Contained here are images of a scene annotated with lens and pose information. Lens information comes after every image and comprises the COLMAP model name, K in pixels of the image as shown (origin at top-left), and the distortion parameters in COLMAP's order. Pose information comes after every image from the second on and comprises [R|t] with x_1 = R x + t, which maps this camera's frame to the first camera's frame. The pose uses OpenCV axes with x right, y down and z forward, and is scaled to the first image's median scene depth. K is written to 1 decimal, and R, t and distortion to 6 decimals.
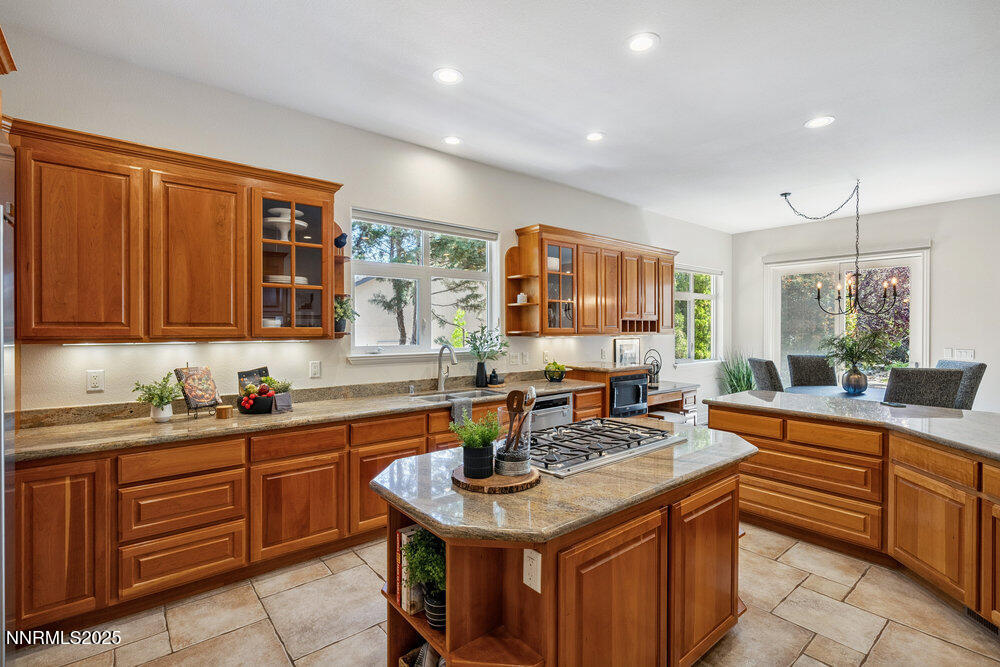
lens RADIAL K [[456.3, 0, 495.2], [0, 456.3, 327.8], [0, 0, 1]] dist [0.000671, 0.000073]
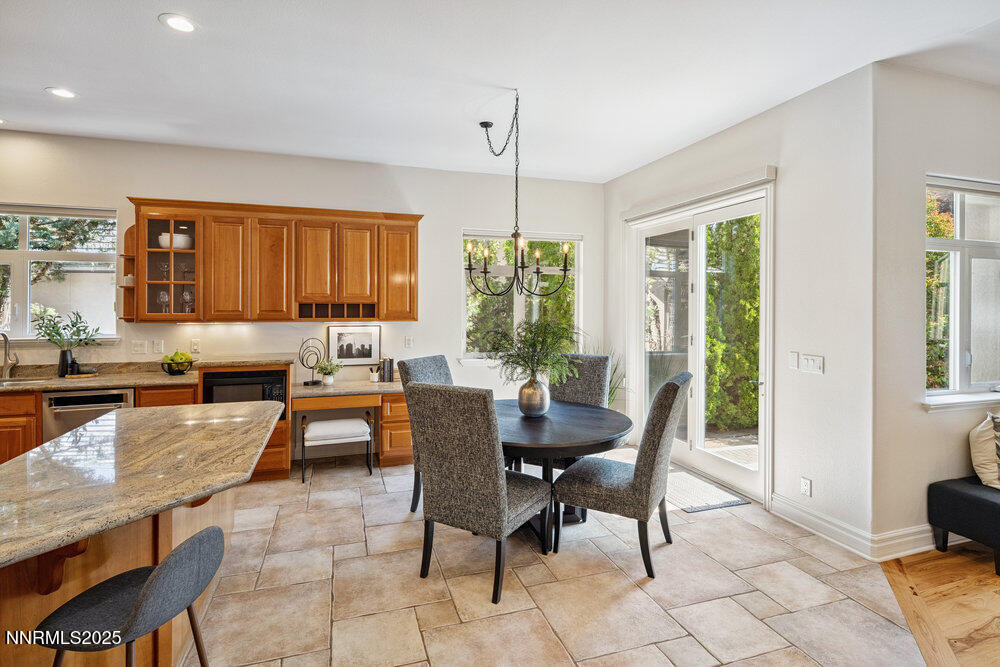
lens RADIAL K [[502.4, 0, 506.4], [0, 502.4, 304.5], [0, 0, 1]] dist [-0.002290, -0.000281]
pose [[0.937292, -0.001546, -0.348541, 1.153802], [-0.002363, 0.999939, -0.010791, -0.008305], [0.348537, 0.010938, 0.937231, 0.356237]]
